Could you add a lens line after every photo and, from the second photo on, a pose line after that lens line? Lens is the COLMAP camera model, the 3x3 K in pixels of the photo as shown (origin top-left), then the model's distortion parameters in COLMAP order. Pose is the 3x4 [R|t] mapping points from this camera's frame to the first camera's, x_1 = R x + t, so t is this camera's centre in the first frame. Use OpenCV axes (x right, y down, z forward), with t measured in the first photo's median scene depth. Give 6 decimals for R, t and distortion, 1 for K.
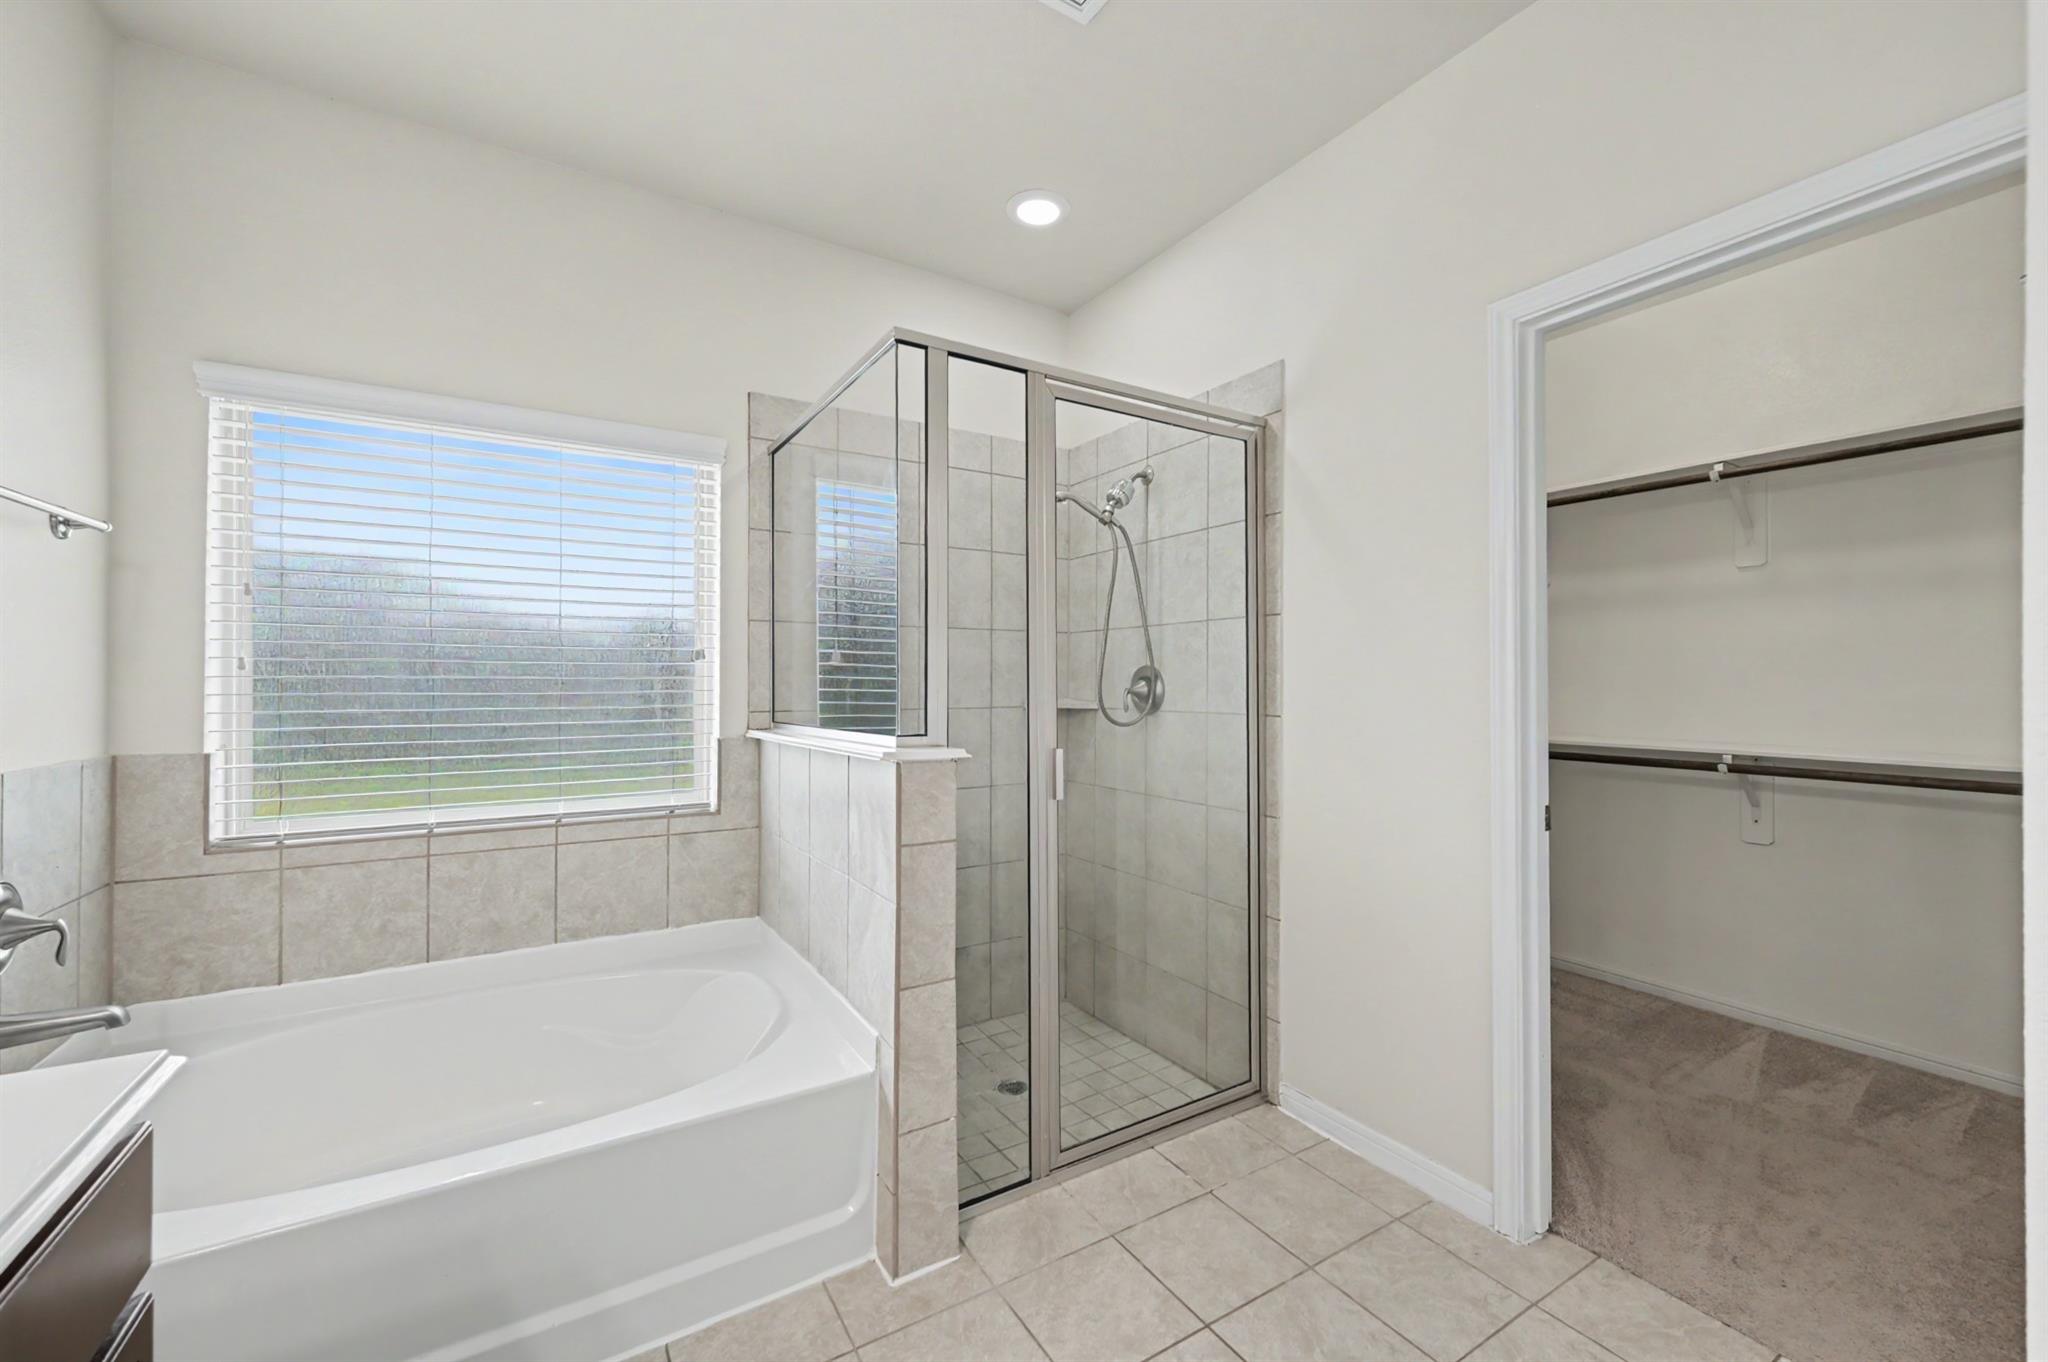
lens RADIAL K [[833.0, 0, 1042.1], [0, 833.0, 680.8], [0, 0, 1]] dist [-0.000426, 0.000640]
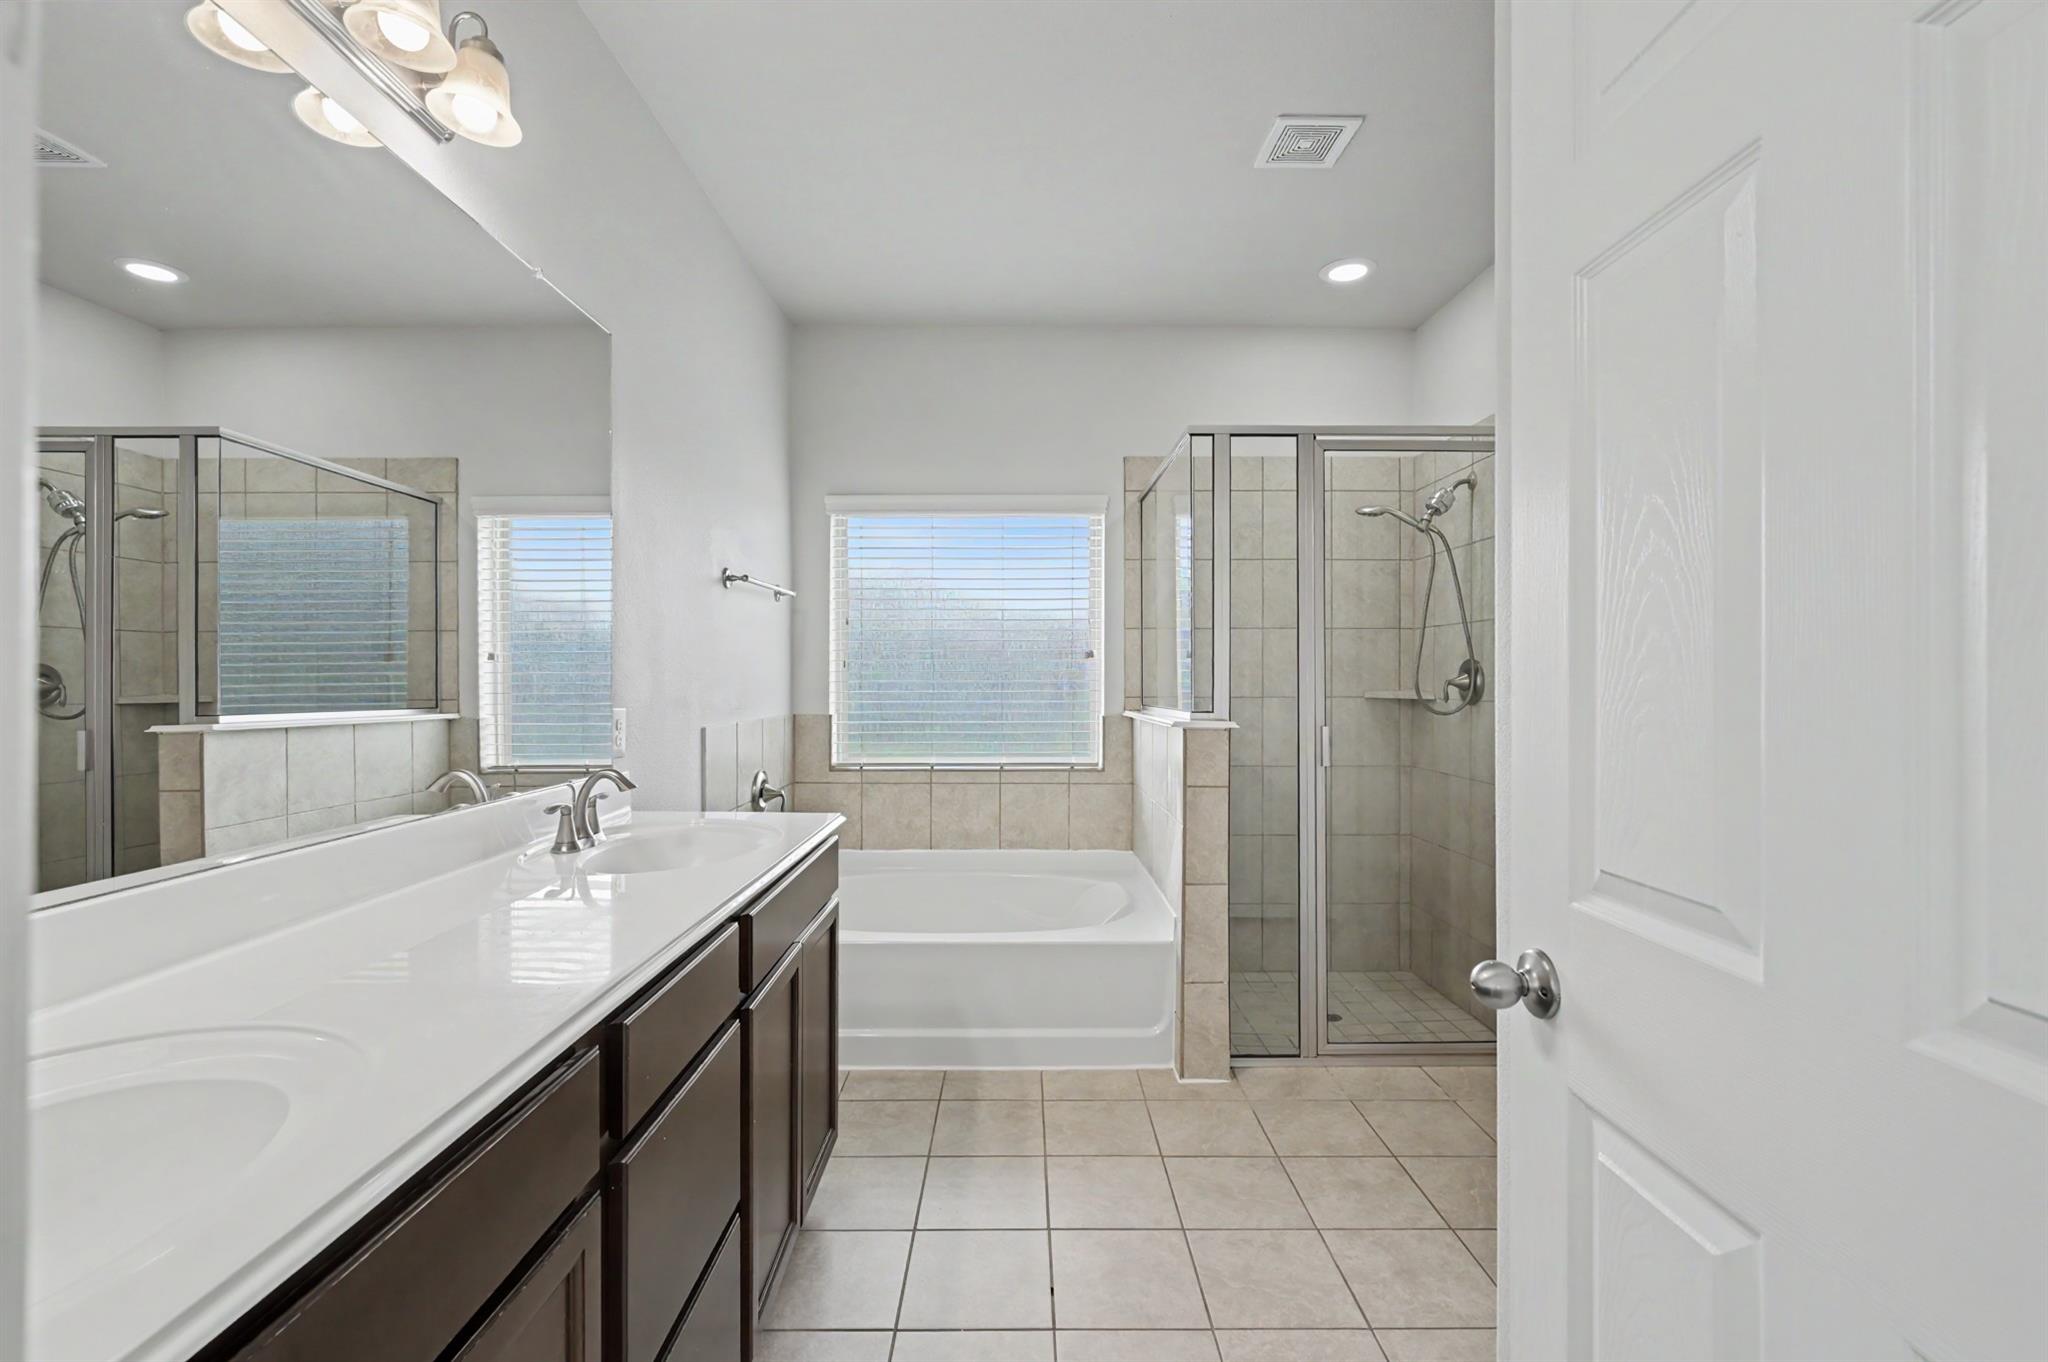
lens RADIAL K [[911.7, 0, 1021.0], [0, 911.7, 690.5], [0, 0, 1]] dist [-0.001117, -0.000060]
pose [[0.851556, 0.008444, -0.524196, 0.299708], [0.000898, 0.999845, 0.017565, 0.001473], [0.524263, -0.015428, 0.851416, -0.364431]]
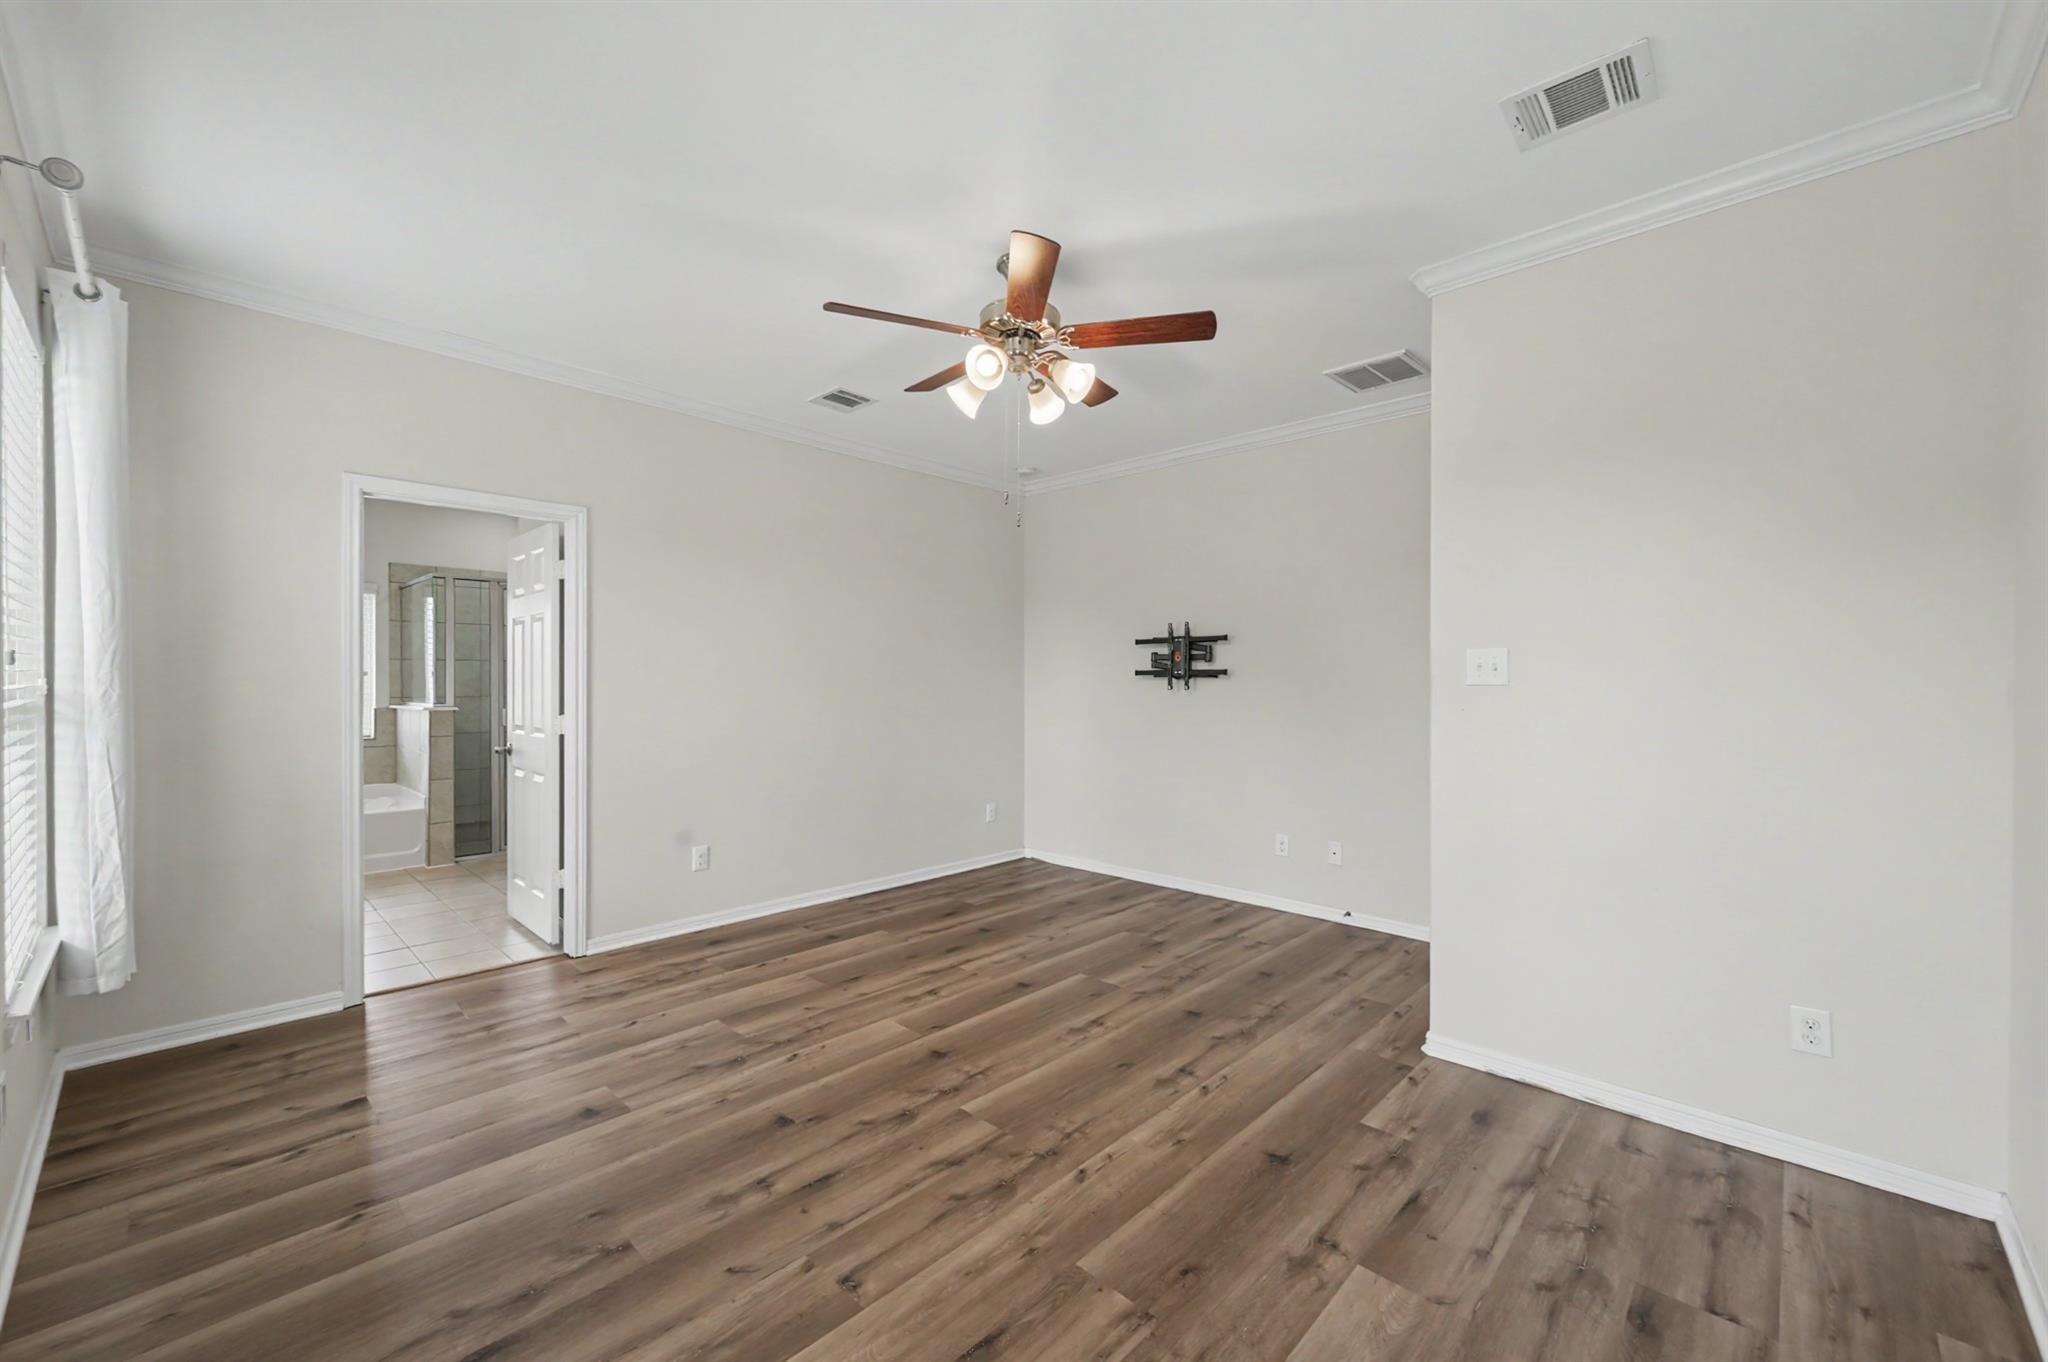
lens RADIAL K [[833.0, 0, 1037.4], [0, 833.0, 693.3], [0, 0, 1]] dist [-0.000426, 0.000640]
pose [[0.969502, 0.003176, 0.245063, 0.946448], [-0.006298, 0.999909, 0.011956, -0.015624], [-0.245003, -0.013135, 0.969433, -1.942882]]
